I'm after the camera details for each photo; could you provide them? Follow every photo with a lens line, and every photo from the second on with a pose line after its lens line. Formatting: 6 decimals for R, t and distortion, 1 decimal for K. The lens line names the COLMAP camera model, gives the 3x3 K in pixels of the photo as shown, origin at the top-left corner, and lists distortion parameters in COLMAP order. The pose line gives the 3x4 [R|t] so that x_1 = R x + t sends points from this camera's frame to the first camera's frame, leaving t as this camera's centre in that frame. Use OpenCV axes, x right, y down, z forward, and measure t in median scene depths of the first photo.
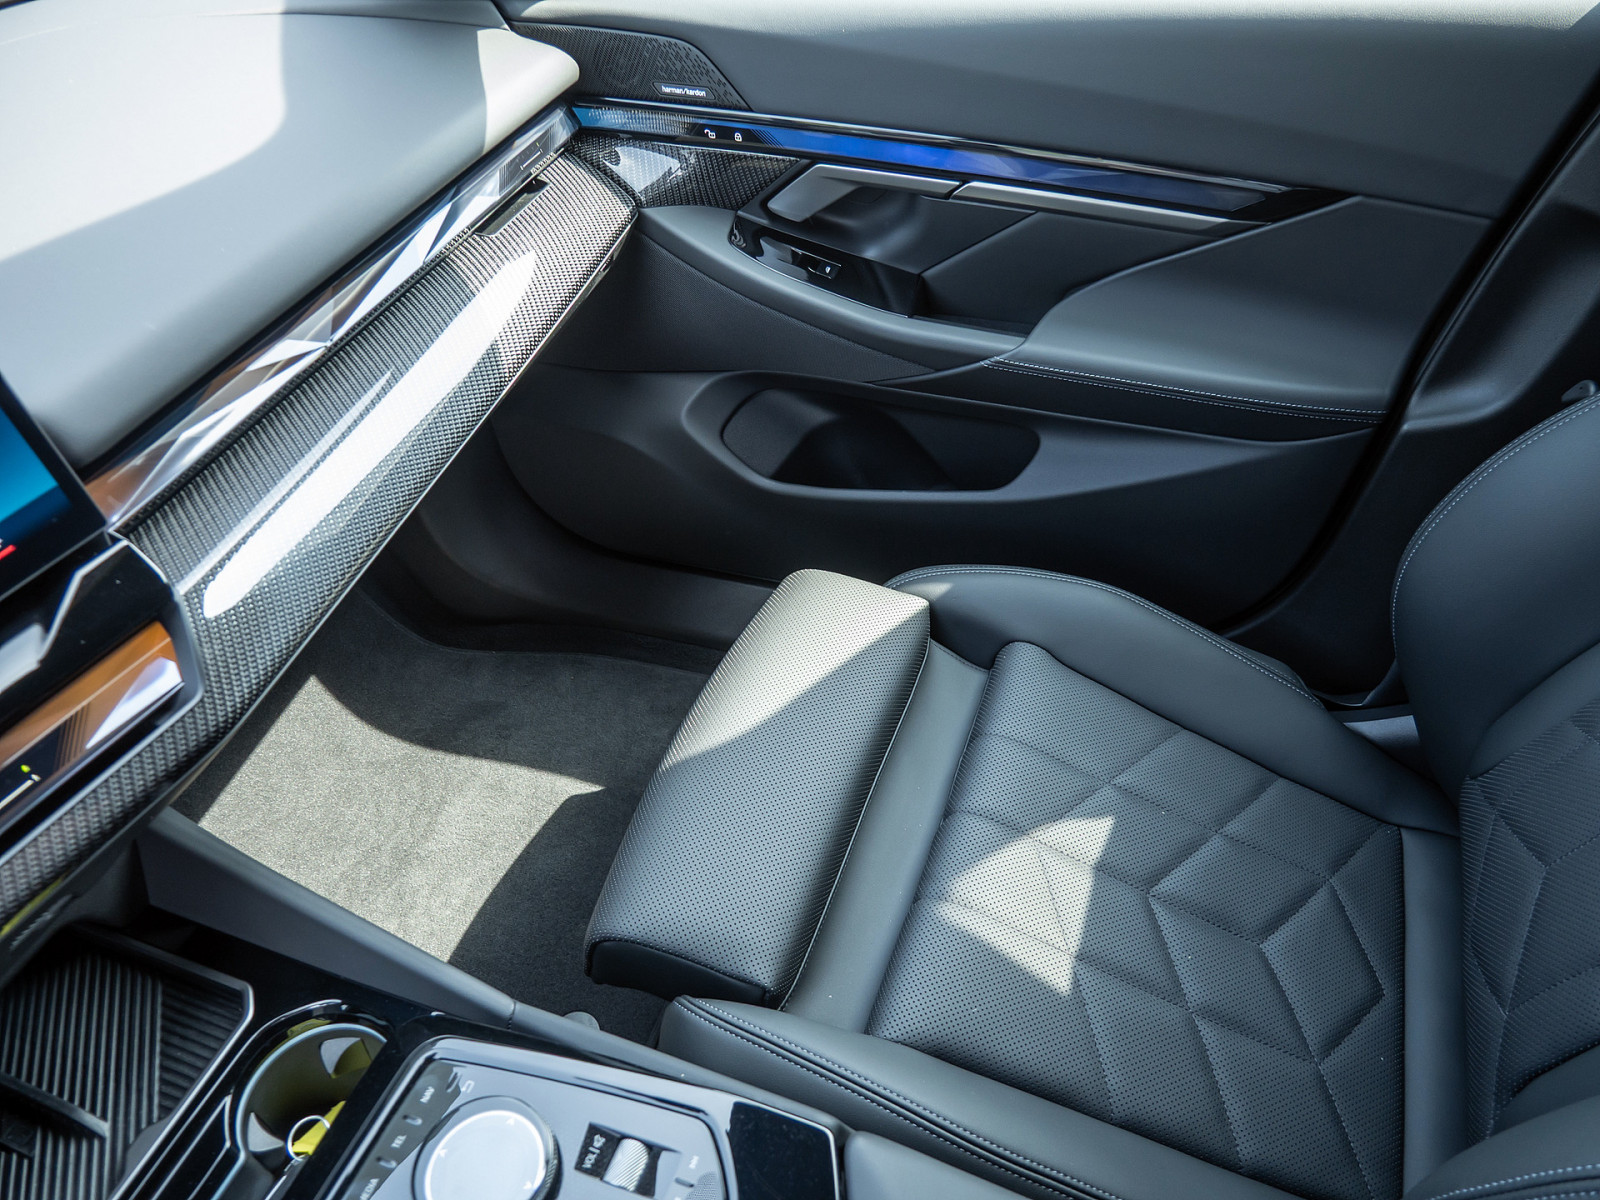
lens RADIAL K [[1177.8, 0, 800.0], [0, 1177.8, 600.0], [0, 0, 1]] dist [-0.005978, -0.011167]
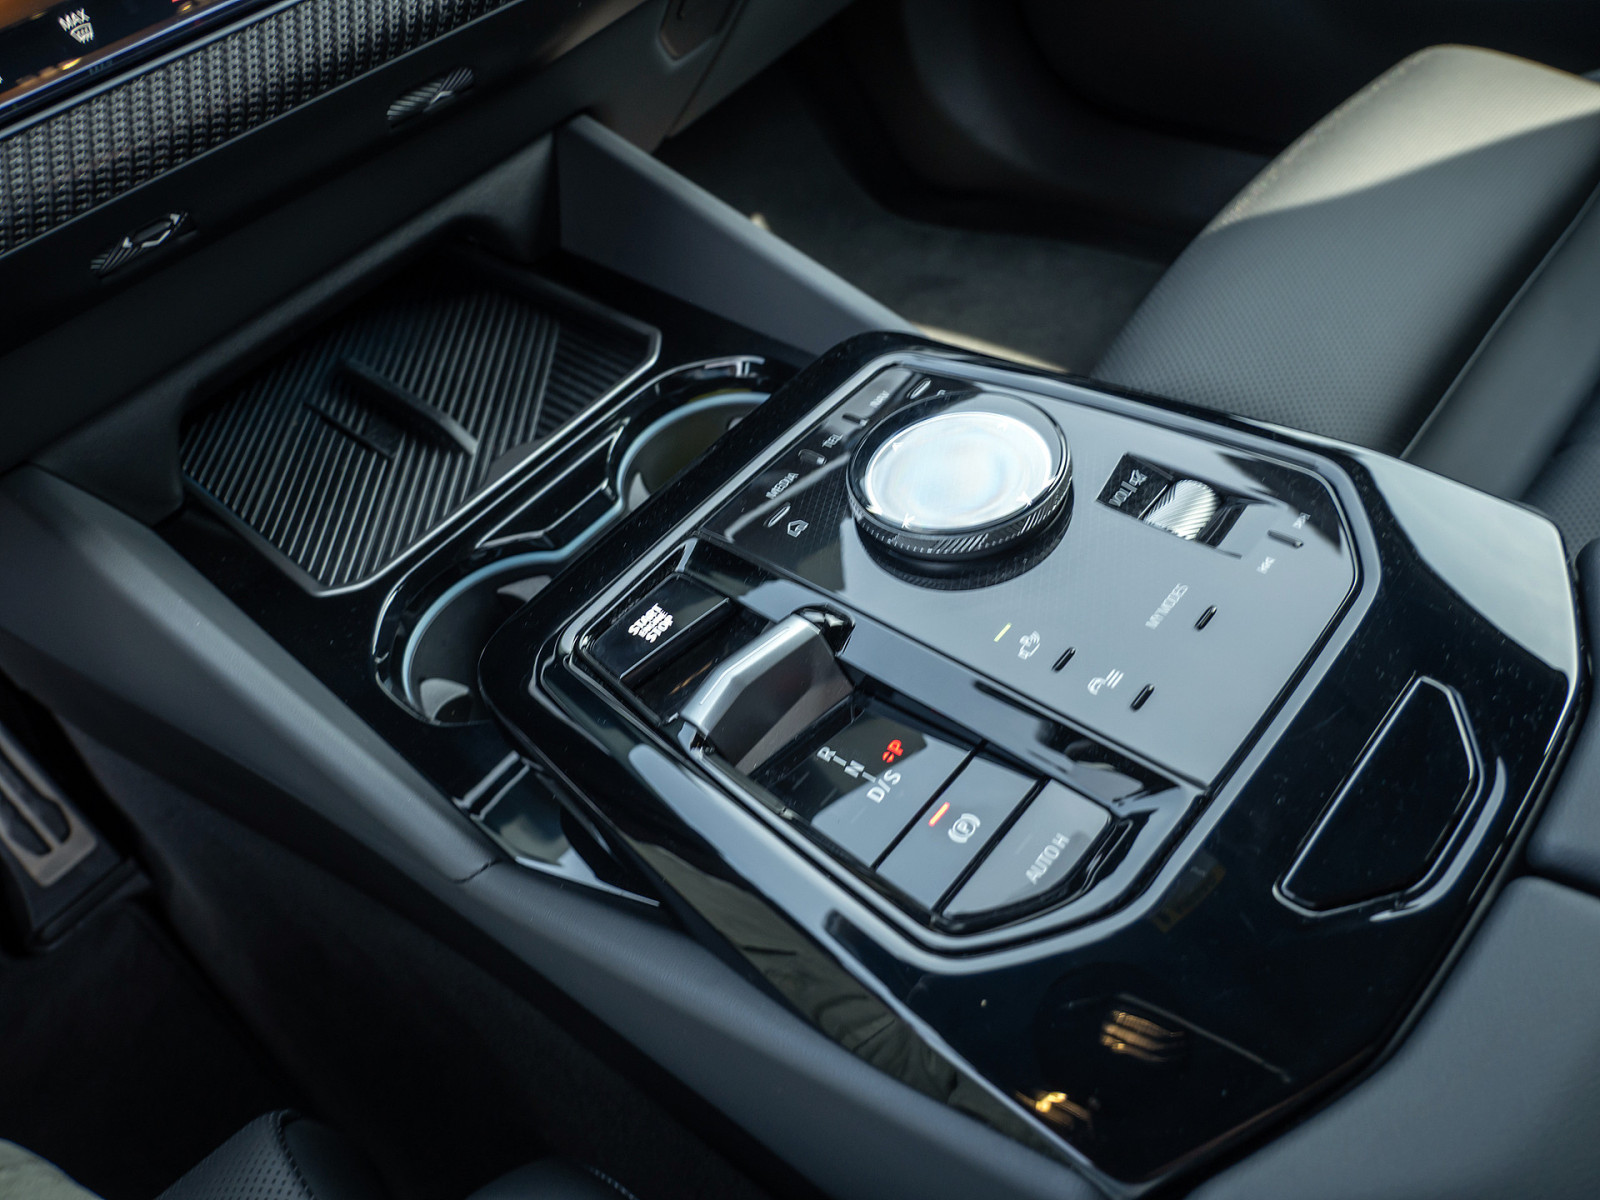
lens RADIAL K [[1219.0, 0, 853.2], [0, 1219.0, 598.5], [0, 0, 1]] dist [-0.041186, -0.000578]
pose [[0.938935, 0.230881, -0.255138, -0.107156], [-0.182400, 0.962687, 0.199908, 0.338453], [0.291773, -0.141163, 0.946014, 0.266037]]
